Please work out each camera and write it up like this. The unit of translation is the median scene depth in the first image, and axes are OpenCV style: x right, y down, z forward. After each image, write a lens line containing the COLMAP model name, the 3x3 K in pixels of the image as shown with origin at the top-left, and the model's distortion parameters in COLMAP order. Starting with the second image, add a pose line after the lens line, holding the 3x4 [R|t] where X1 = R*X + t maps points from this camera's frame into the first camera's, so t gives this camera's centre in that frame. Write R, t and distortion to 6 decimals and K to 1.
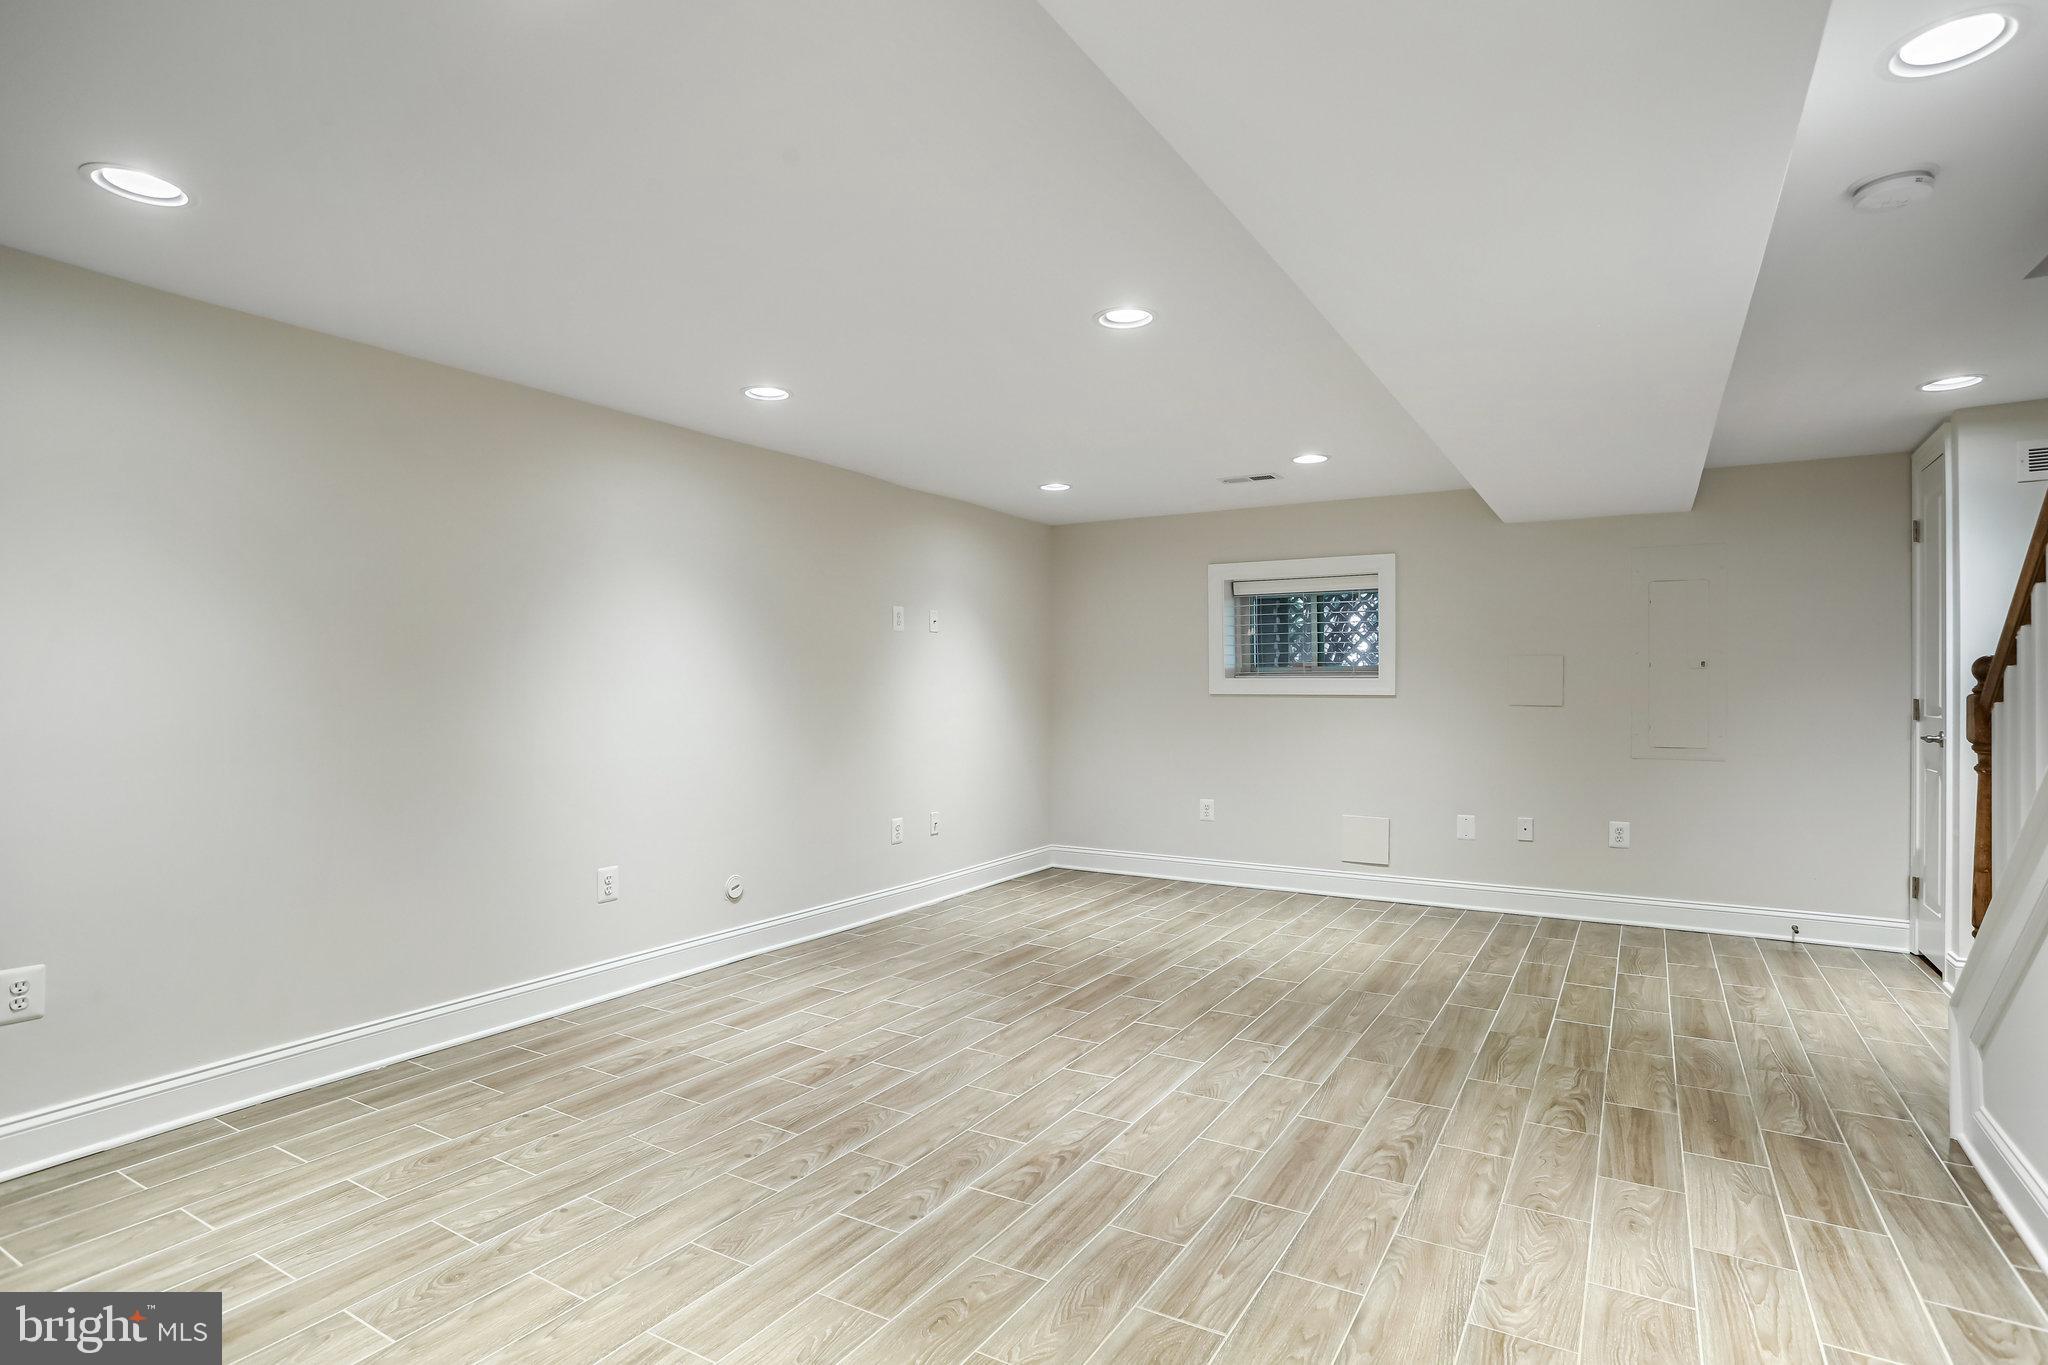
lens RADIAL K [[1040.3, 0, 1034.2], [0, 1040.3, 701.4], [0, 0, 1]] dist [-0.057007, 0.035873]
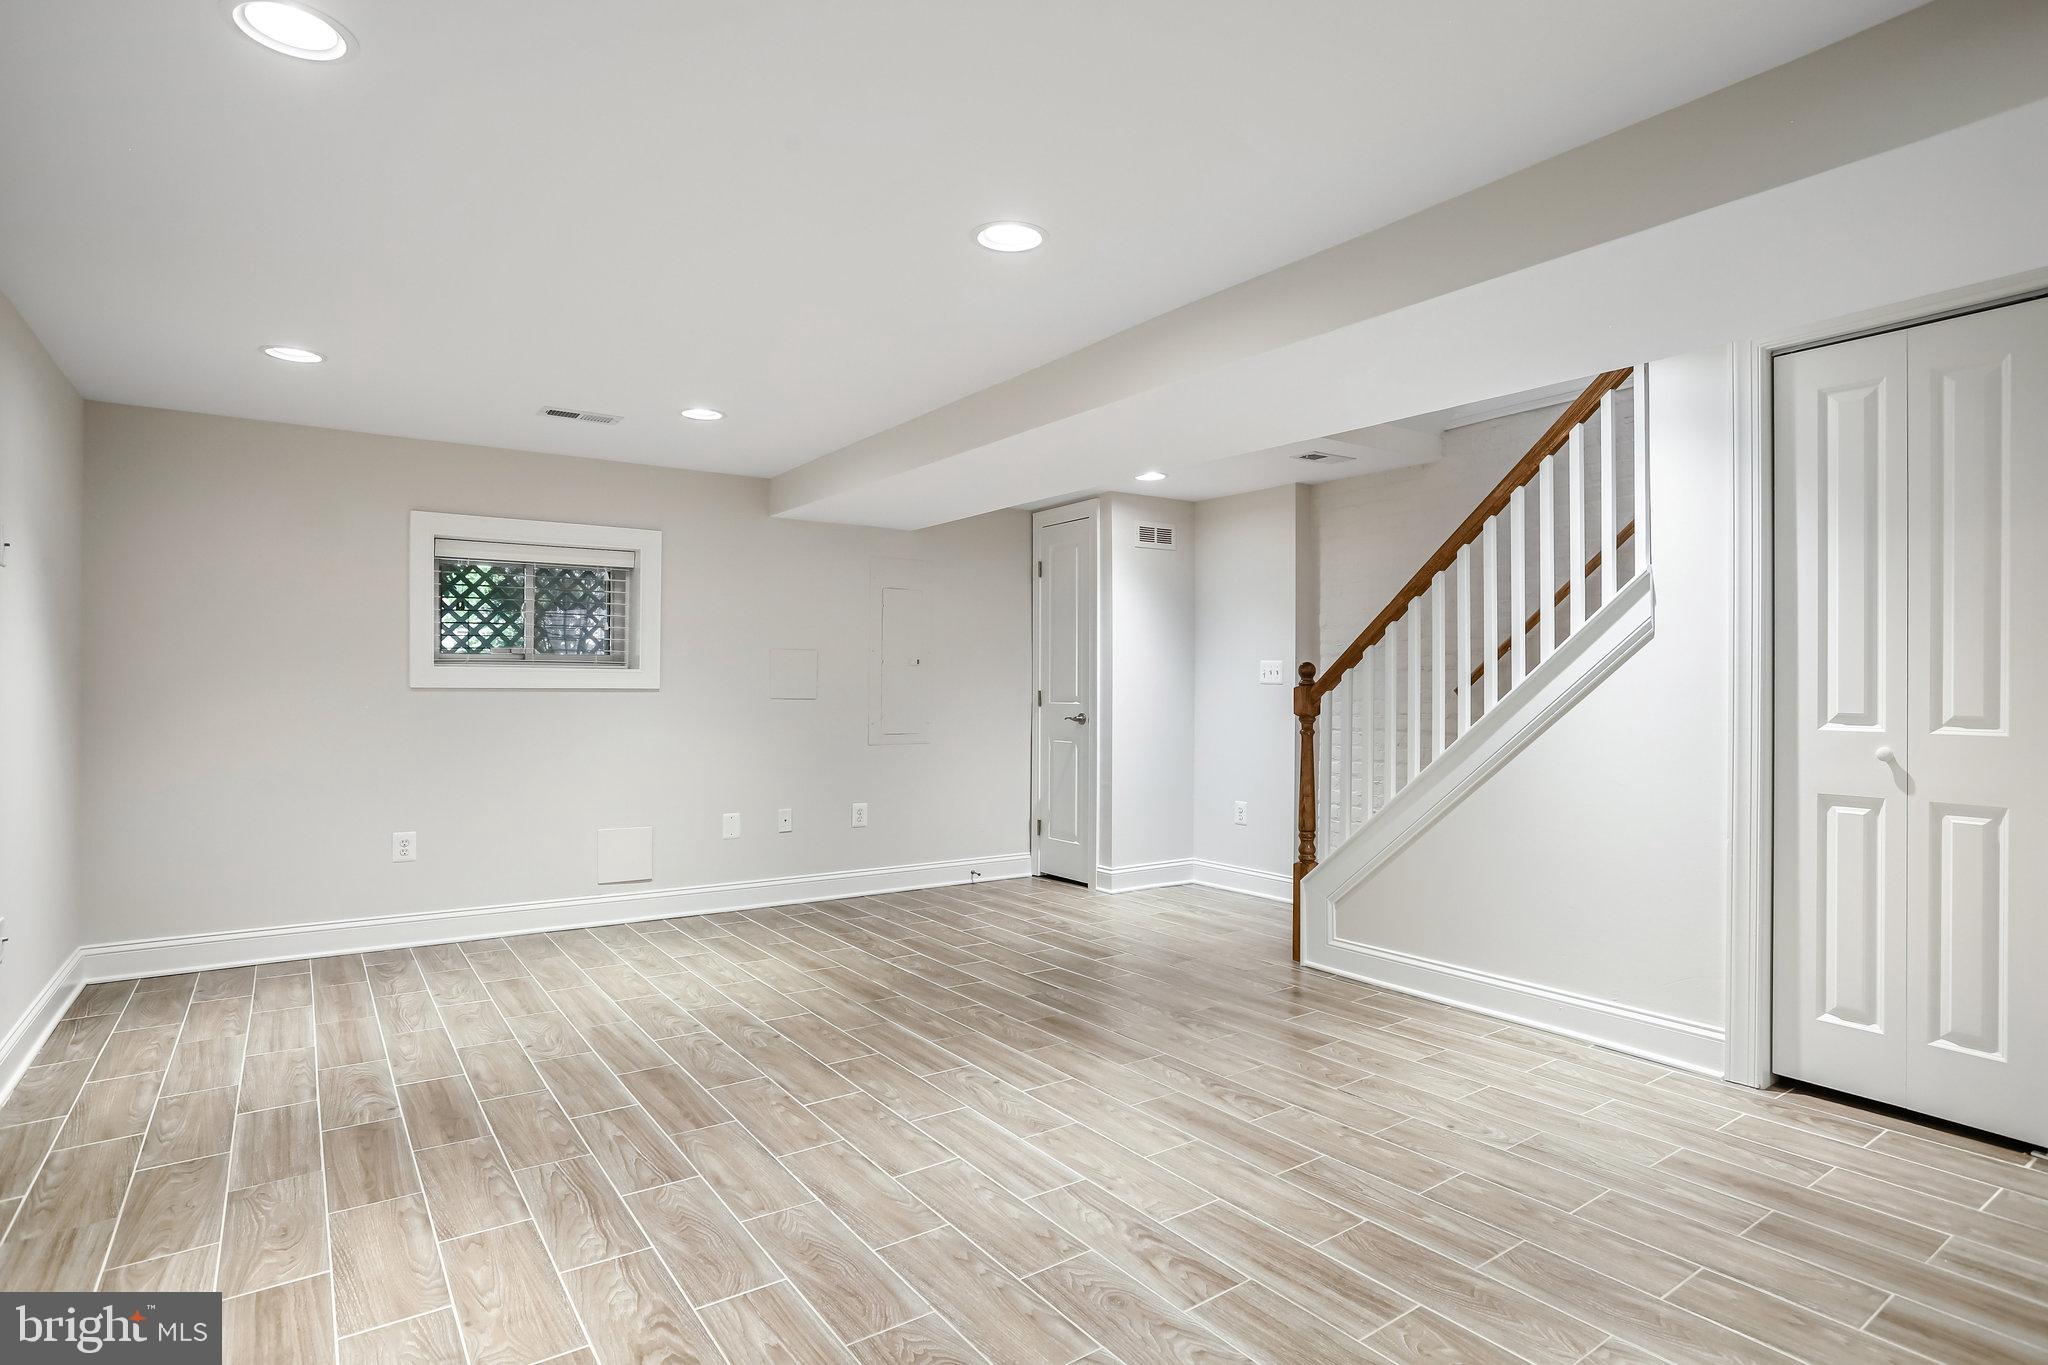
lens RADIAL K [[1058.5, 0, 1035.0], [0, 1058.5, 685.8], [0, 0, 1]] dist [-0.061953, 0.038844]
pose [[0.402622, 0.002063, 0.915364, -0.630238], [0.007938, 0.999952, -0.005745, -0.001641], [-0.915332, 0.009579, 0.402587, 0.587240]]
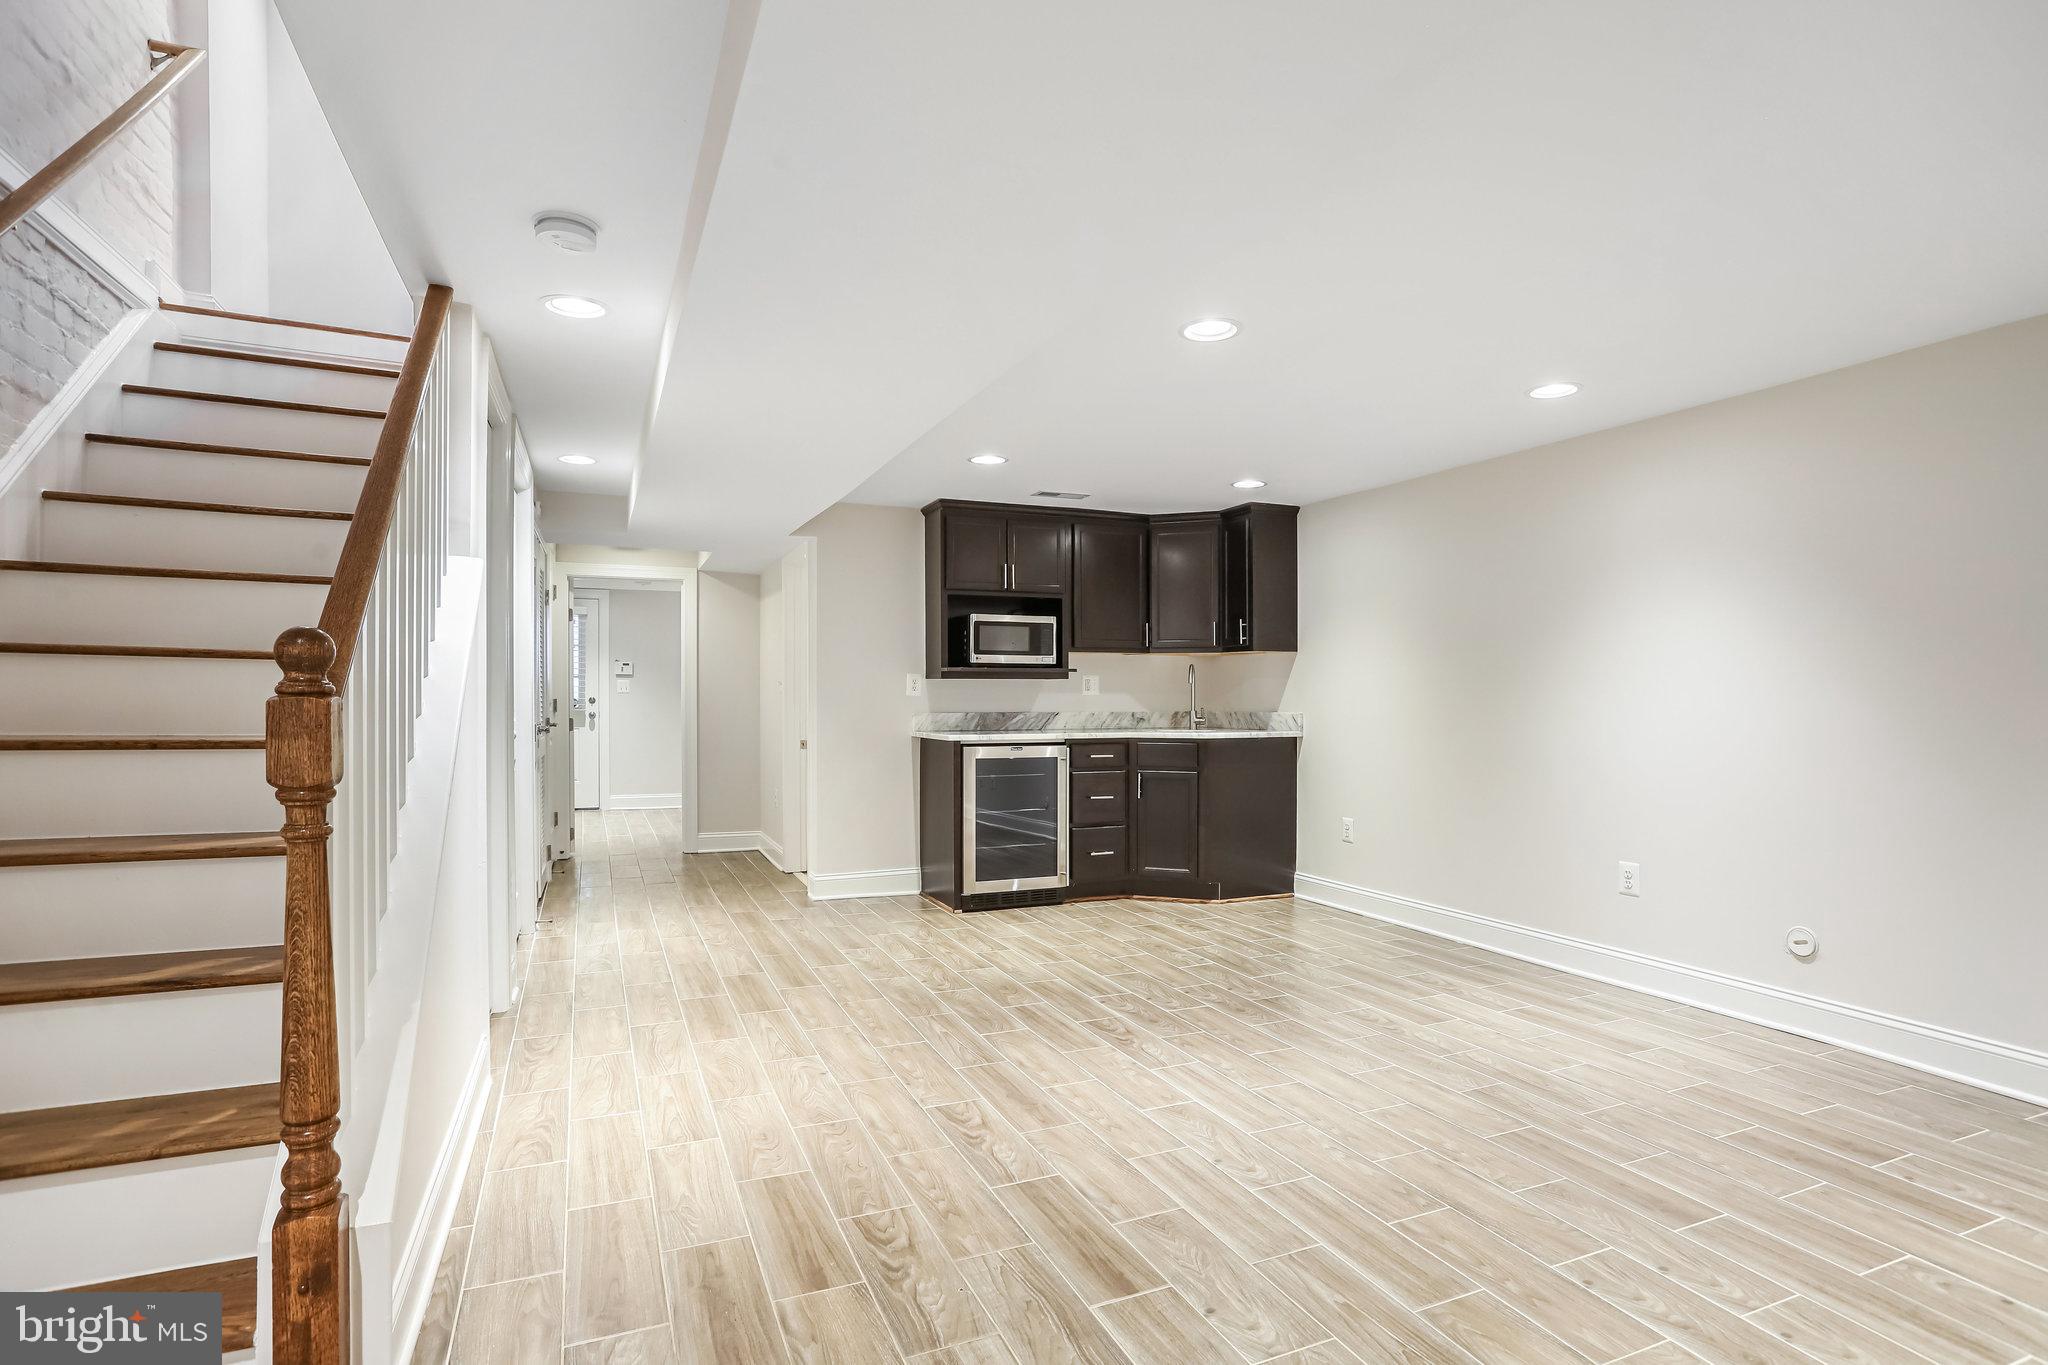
lens RADIAL K [[1040.3, 0, 1034.2], [0, 1040.3, 701.4], [0, 0, 1]] dist [-0.057007, 0.035873]
pose [[-0.583332, 0.005131, -0.812218, 0.952992], [-0.009984, 0.999859, 0.013486, -0.013702], [0.812172, 0.015976, -0.583199, 1.347428]]
